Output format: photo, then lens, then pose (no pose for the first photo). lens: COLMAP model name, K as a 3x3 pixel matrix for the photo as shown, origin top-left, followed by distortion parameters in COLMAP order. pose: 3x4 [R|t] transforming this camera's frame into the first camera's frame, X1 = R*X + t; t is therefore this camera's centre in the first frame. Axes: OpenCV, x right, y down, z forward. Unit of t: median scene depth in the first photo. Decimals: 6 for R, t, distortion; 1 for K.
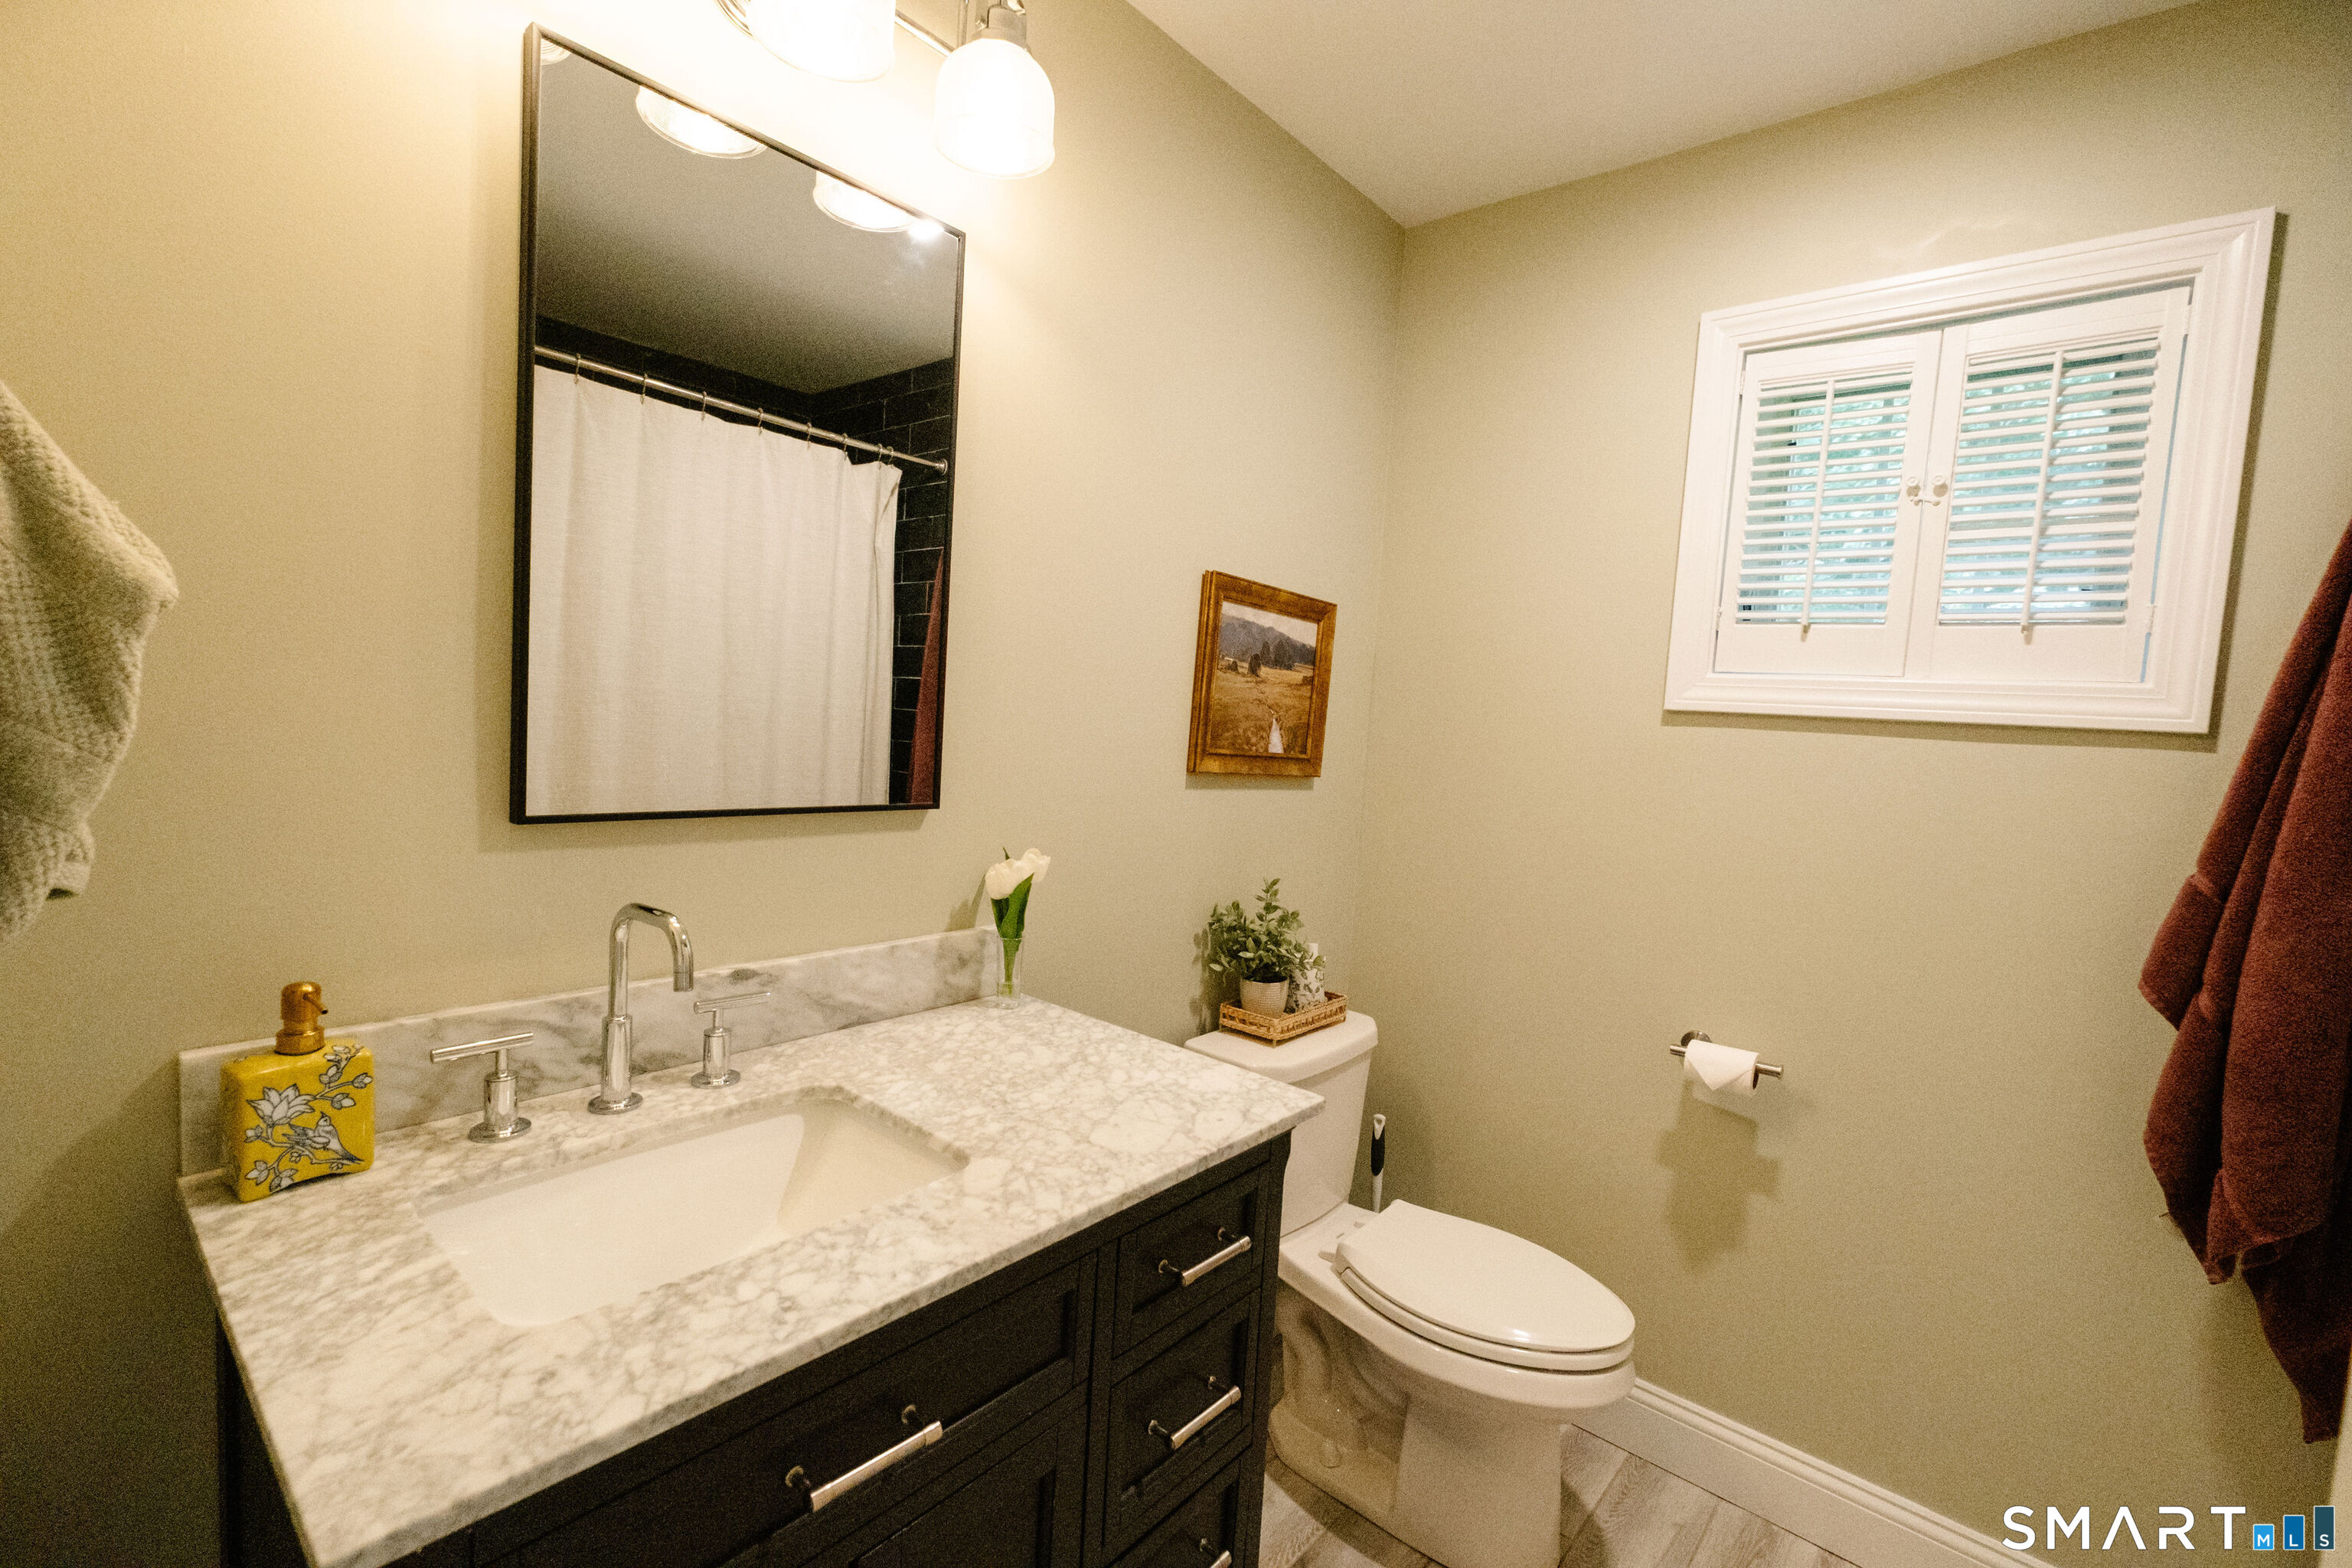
lens RADIAL K [[1026.8, 0, 1173.0], [0, 1026.8, 781.1], [0, 0, 1]] dist [-0.001615, -0.000429]
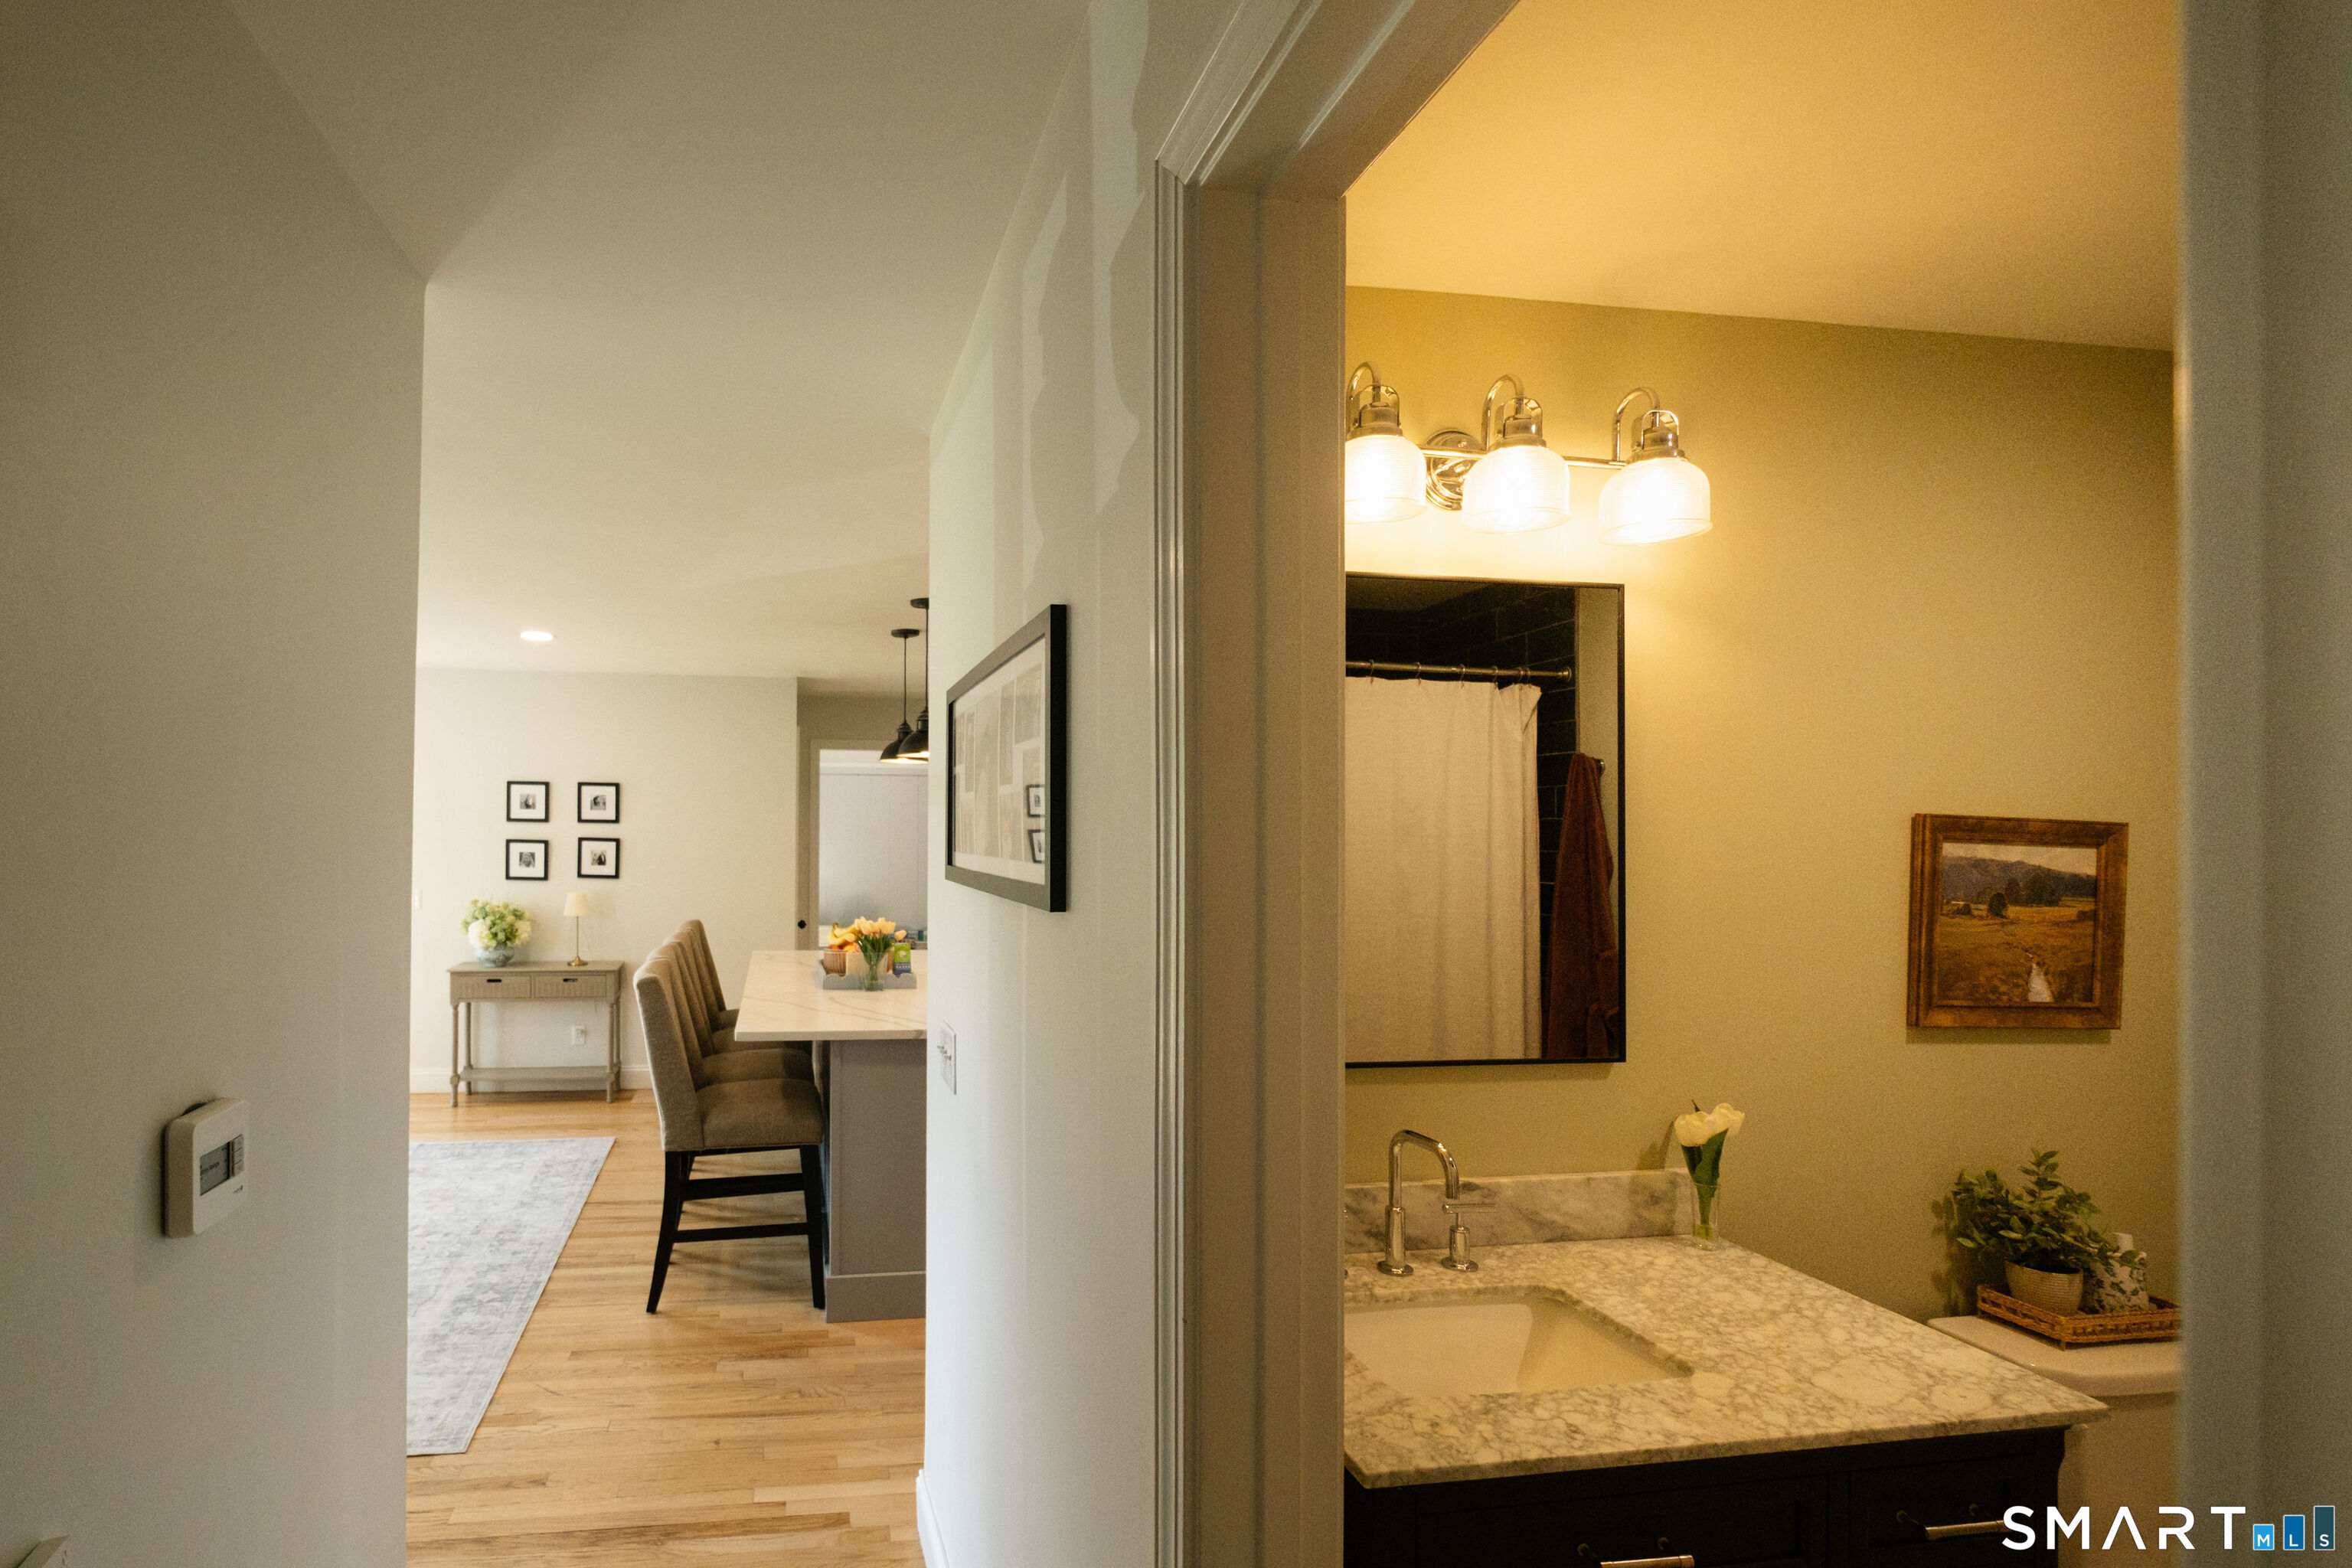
lens RADIAL K [[1114.1, 0, 930.4], [0, 1114.1, 818.3], [0, 0, 1]] dist [-0.004091, -0.000974]
pose [[0.752829, -0.062151, -0.655275, 0.021501], [-0.006917, 0.994730, -0.102295, -0.105529], [0.658180, 0.081543, 0.748432, -0.453961]]
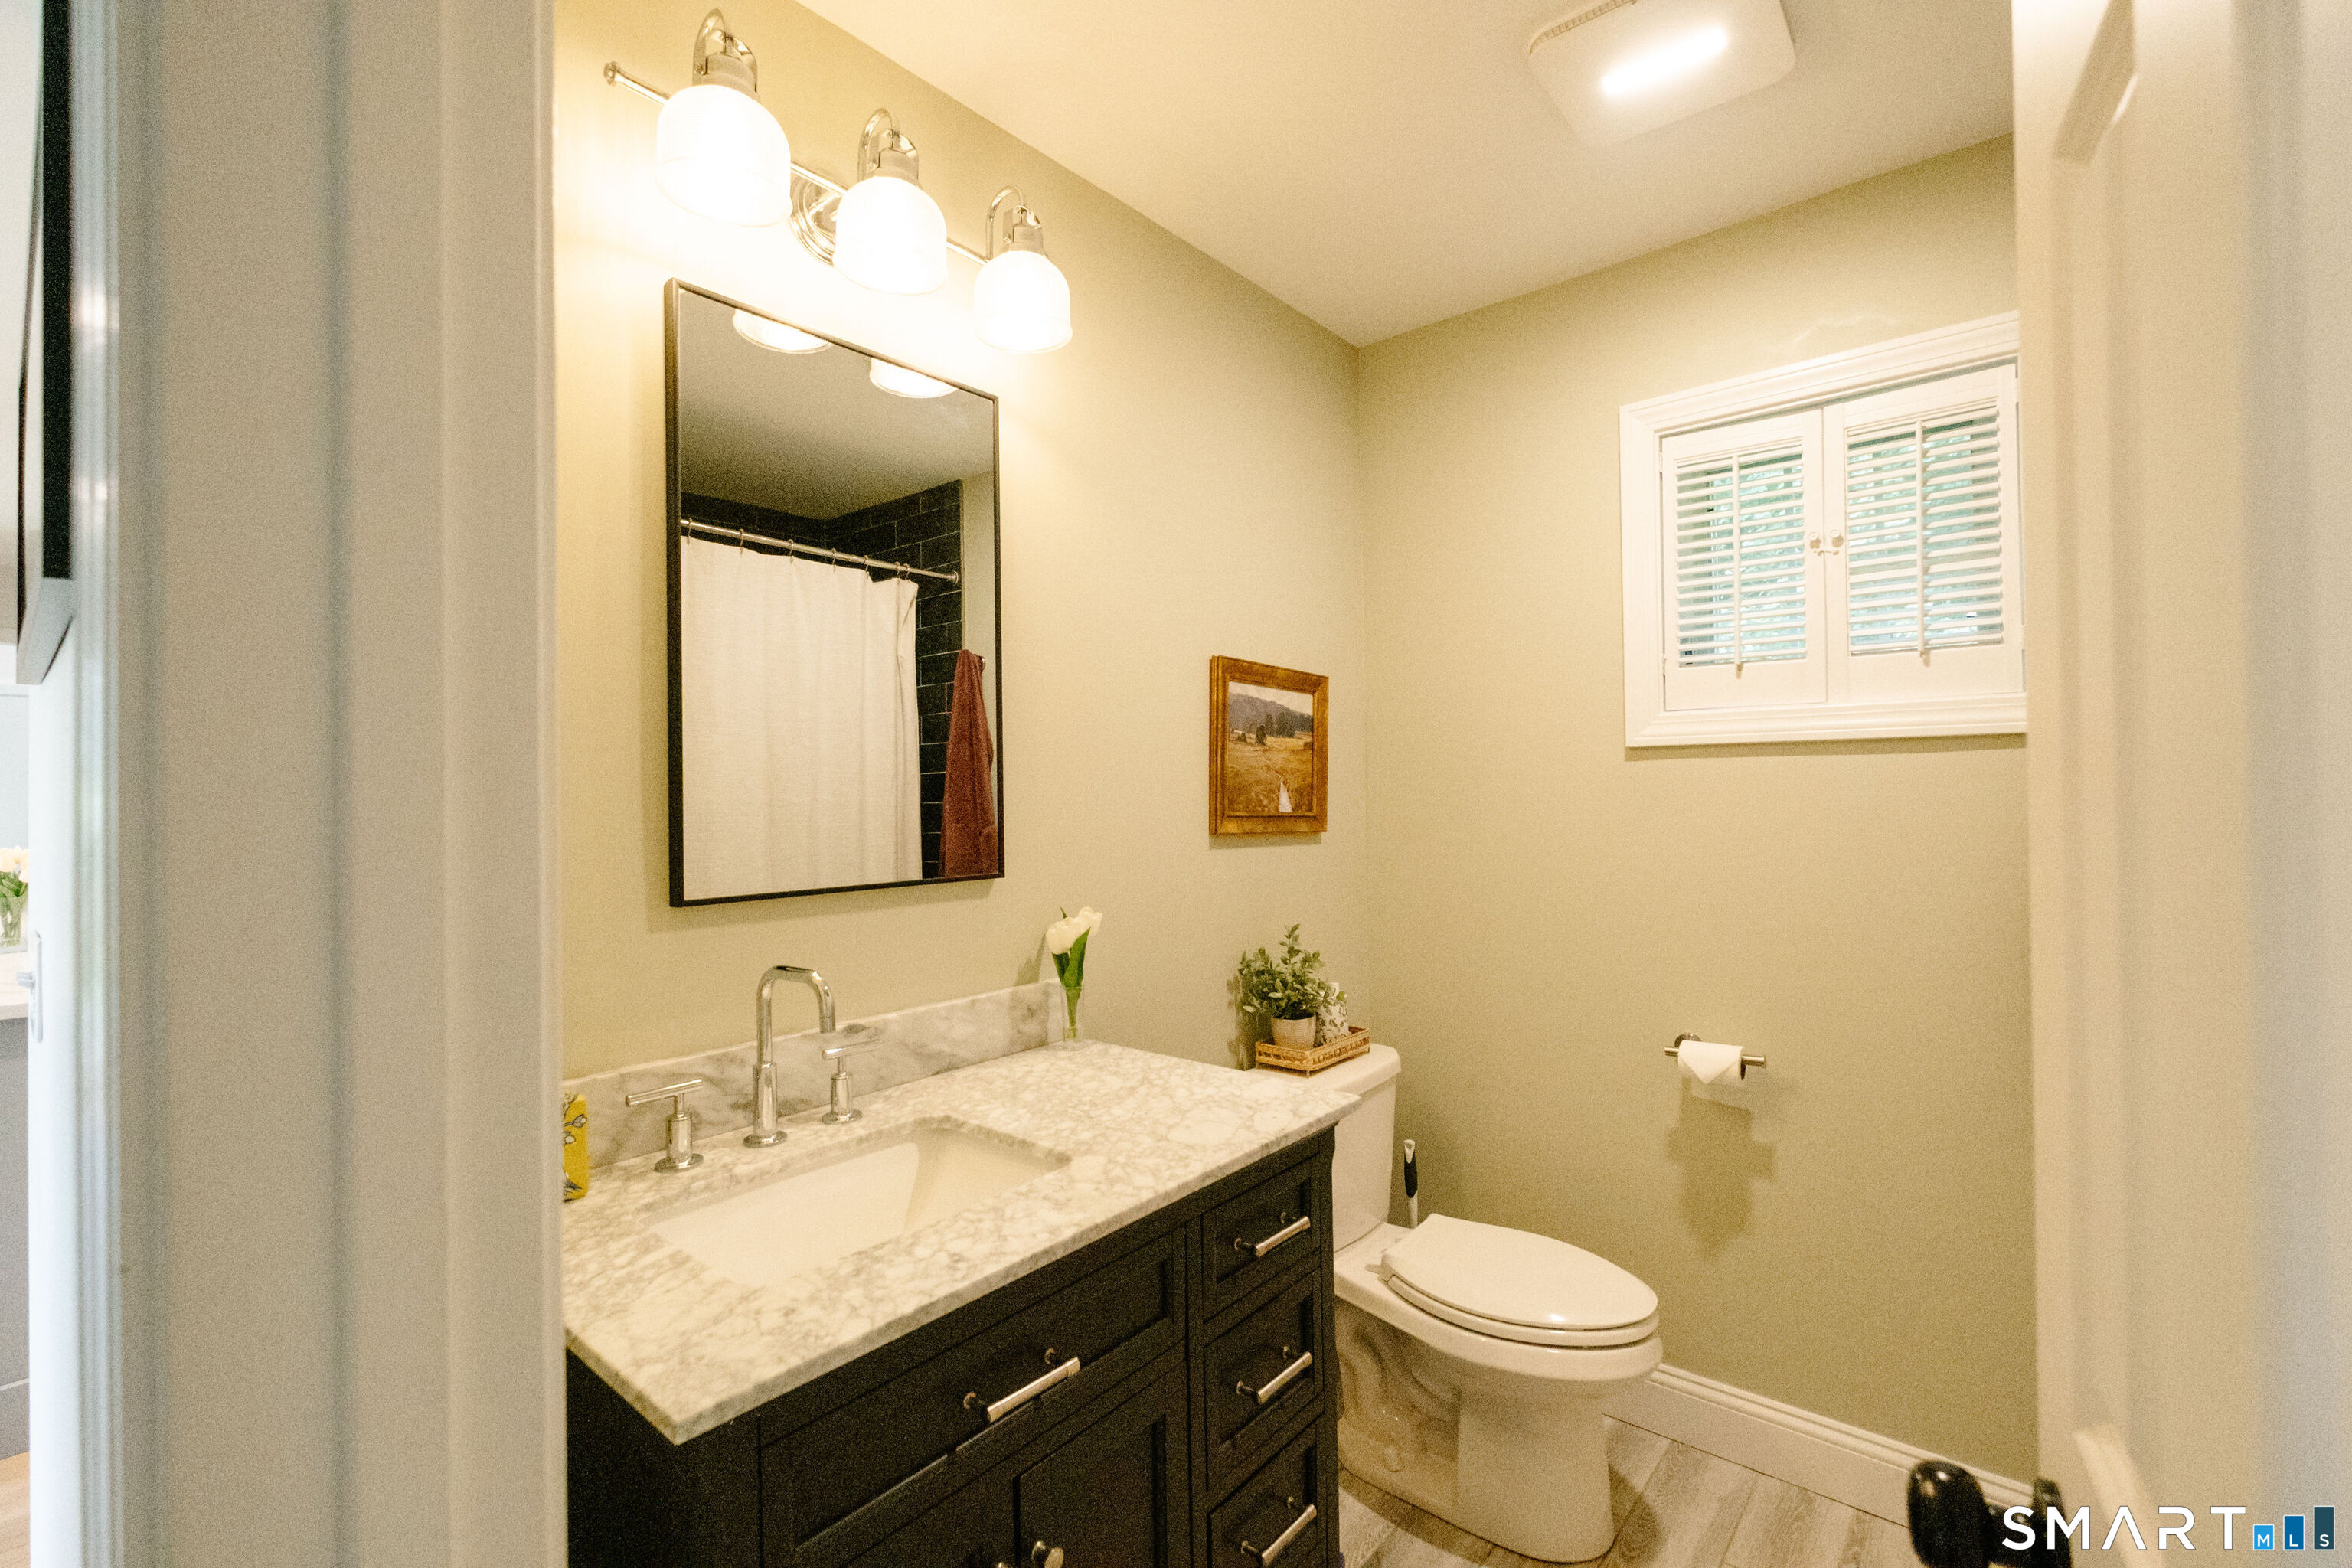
lens RADIAL K [[1026.8, 0, 1173.0], [0, 1026.8, 781.1], [0, 0, 1]] dist [-0.001615, -0.000429]
pose [[0.997130, -0.075372, 0.007188, -0.035756], [0.075703, 0.994119, -0.077440, 0.020964], [-0.001309, 0.077761, 0.996971, -0.147350]]
